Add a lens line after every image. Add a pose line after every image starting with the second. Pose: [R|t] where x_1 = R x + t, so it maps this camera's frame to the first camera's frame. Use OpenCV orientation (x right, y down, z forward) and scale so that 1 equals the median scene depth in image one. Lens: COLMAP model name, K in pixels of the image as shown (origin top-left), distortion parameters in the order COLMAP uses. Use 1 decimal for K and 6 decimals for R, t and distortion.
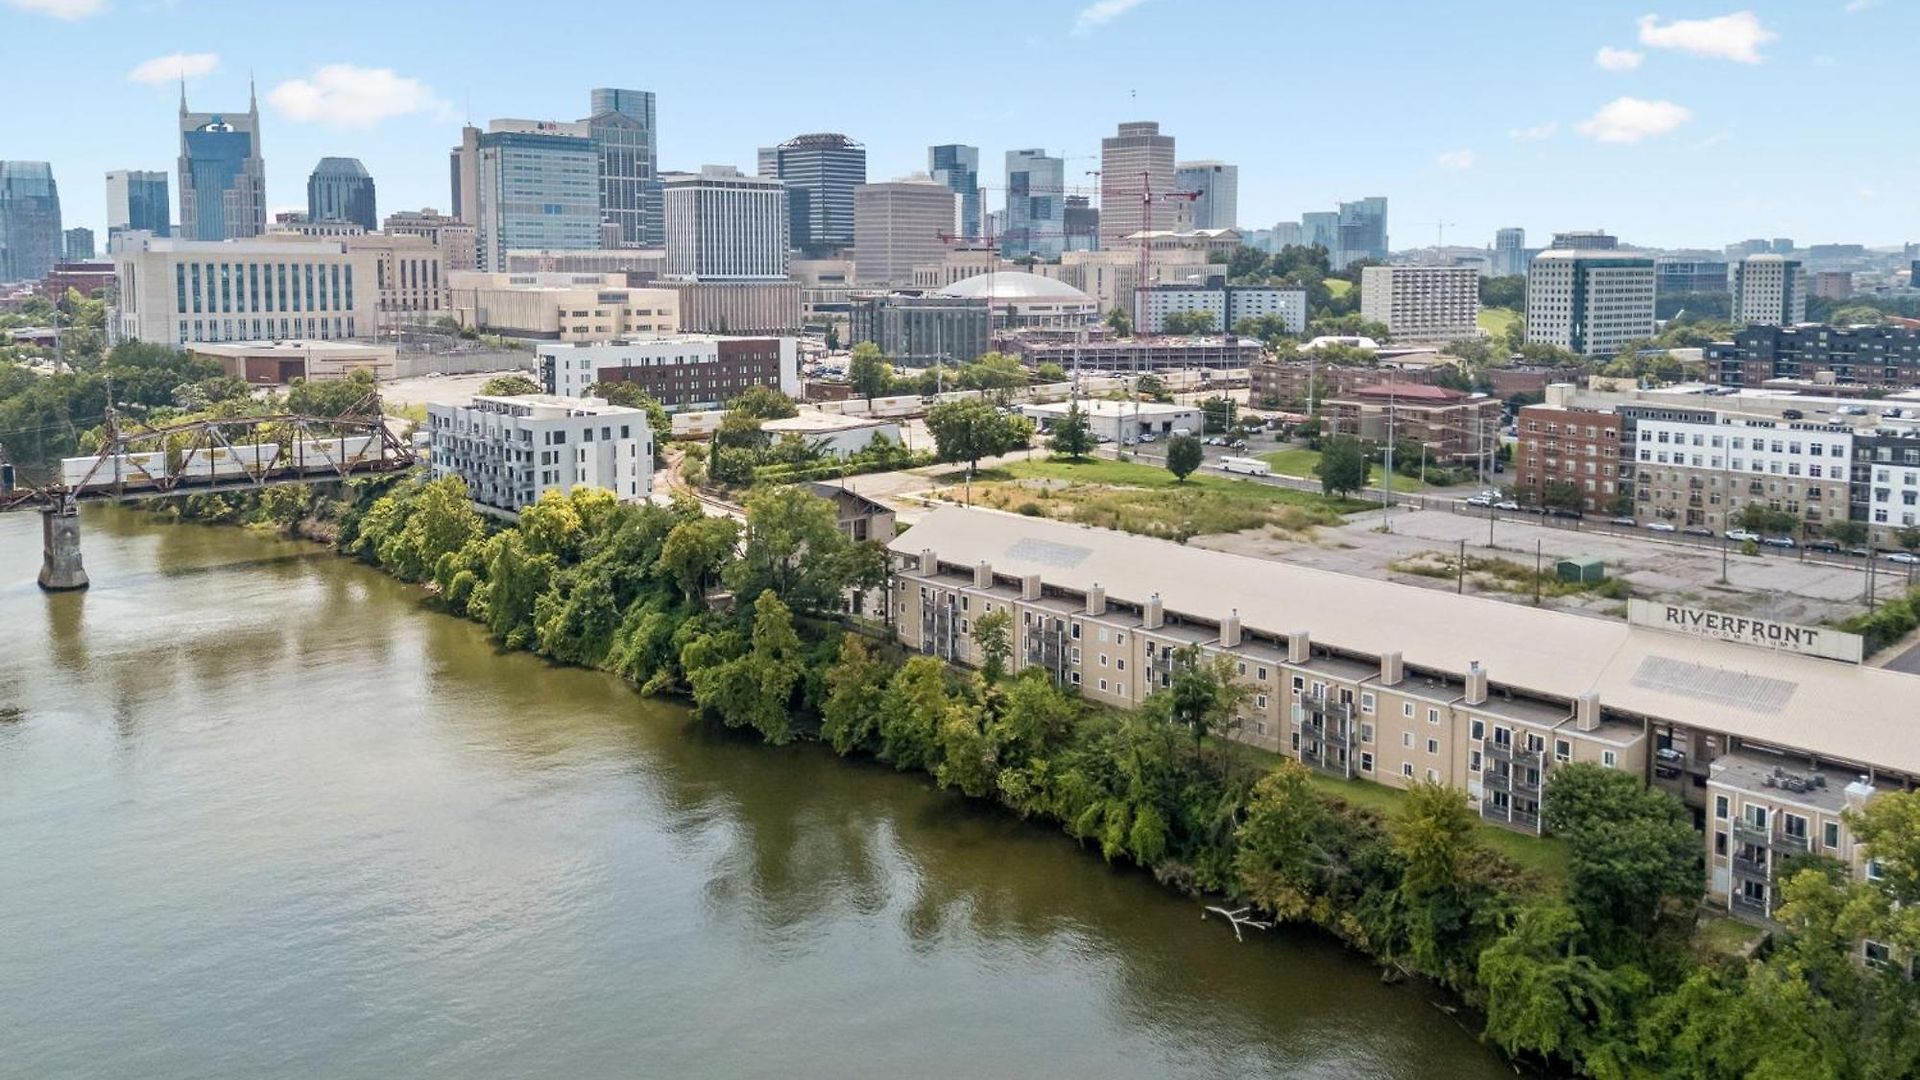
lens RADIAL K [[1450.4, 0, 959.1], [0, 1450.4, 391.7], [0, 0, 1]] dist [0.074930, -0.060499]
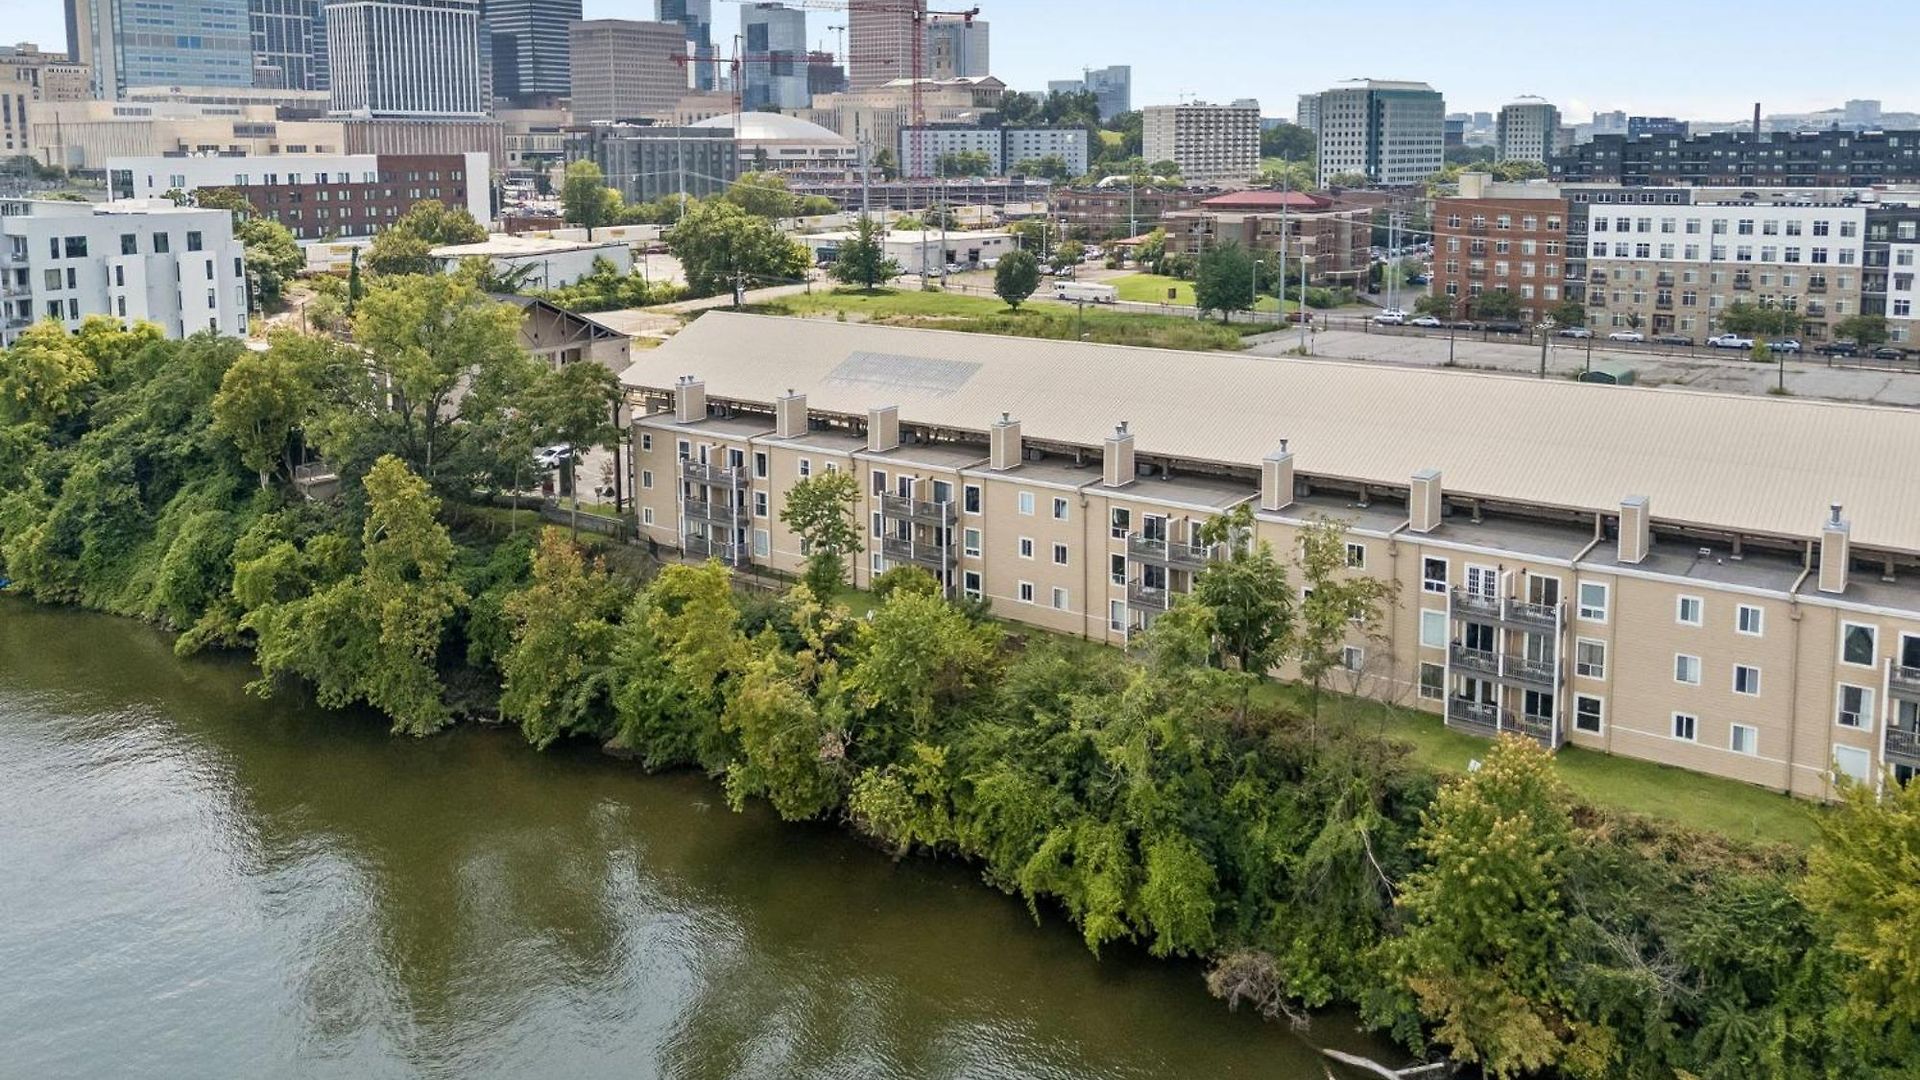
lens RADIAL K [[1475.4, 0, 982.4], [0, 1475.4, 338.3], [0, 0, 1]] dist [0.057752, -0.060619]
pose [[0.981403, -0.030006, 0.189599, -0.012958], [0.021988, 0.998778, 0.044253, 0.050946], [-0.190695, -0.039262, 0.980864, 0.290183]]
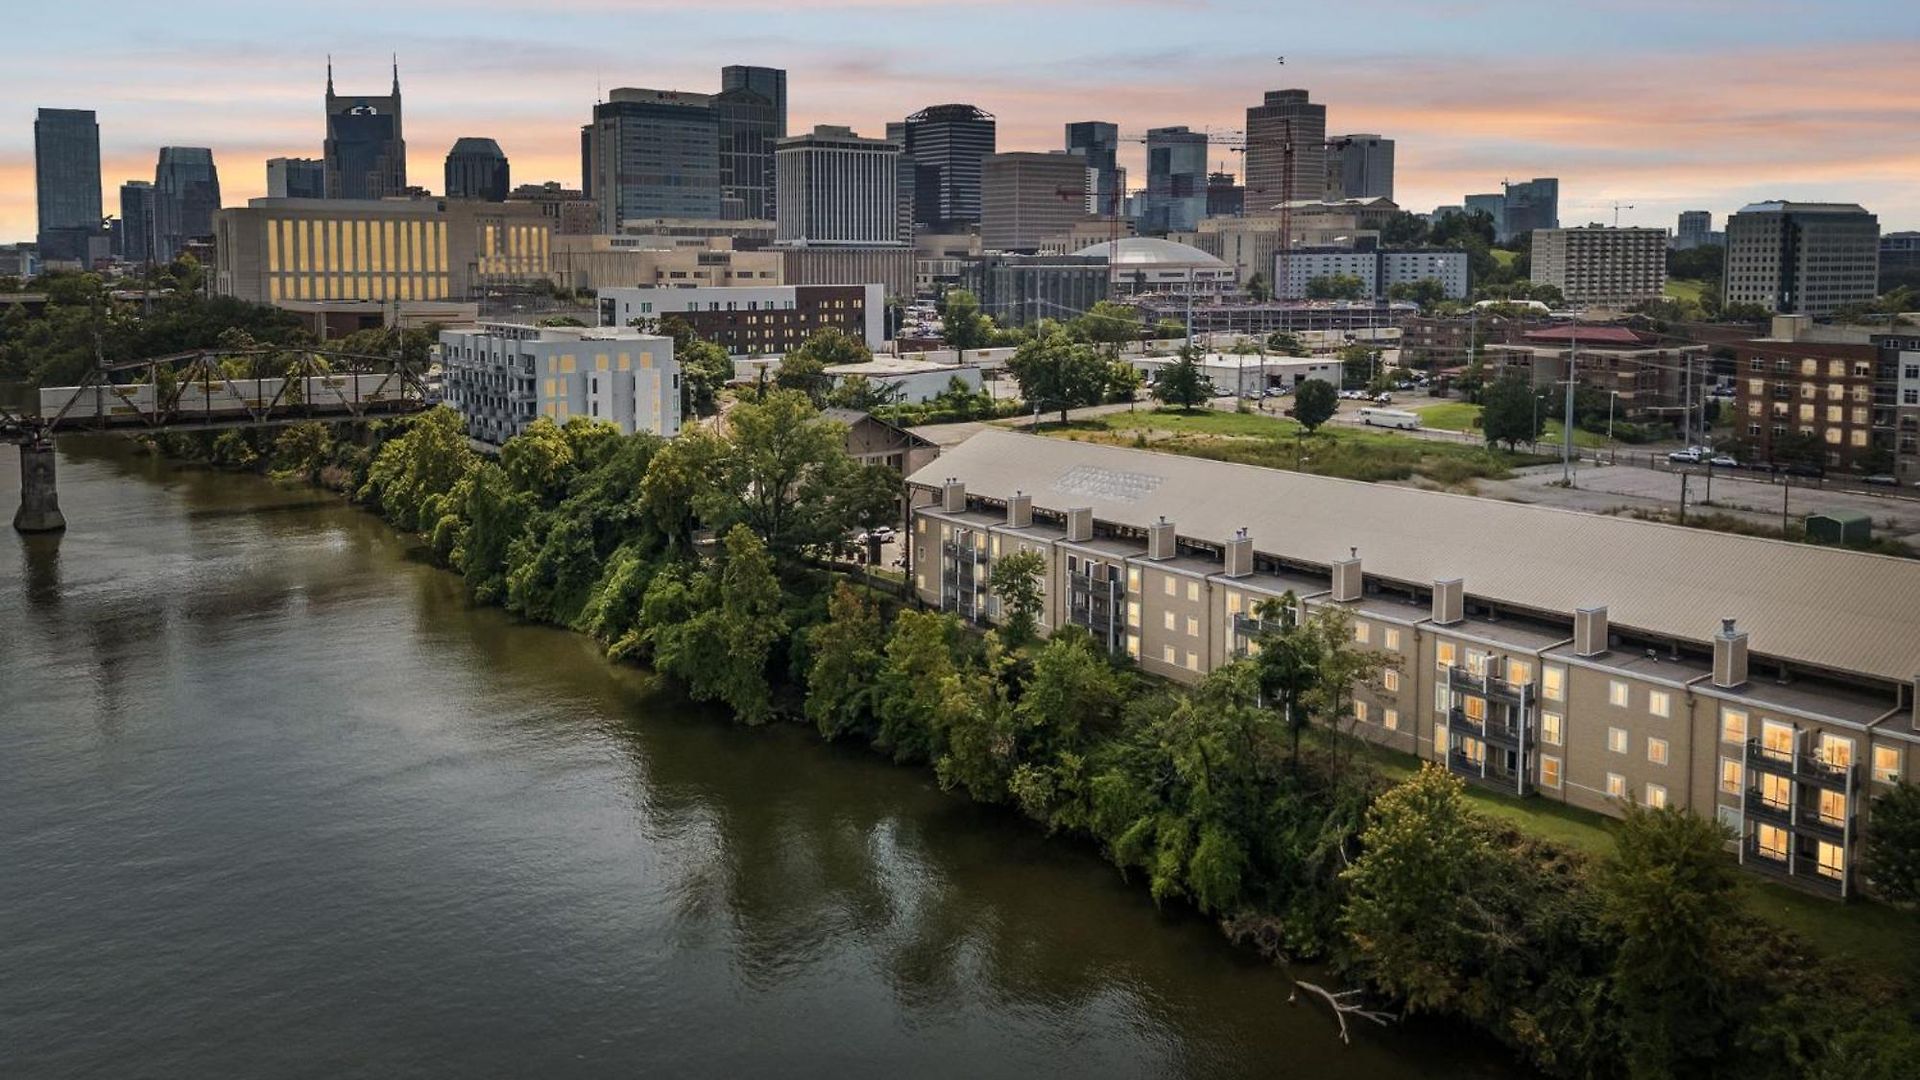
lens RADIAL K [[1450.4, 0, 959.1], [0, 1450.4, 391.7], [0, 0, 1]] dist [0.074930, -0.060499]
pose [[0.994882, 0.006162, -0.100857, 0.042522], [-0.005898, 0.999978, 0.002918, 0.043709], [0.100872, -0.002308, 0.994897, 0.169108]]
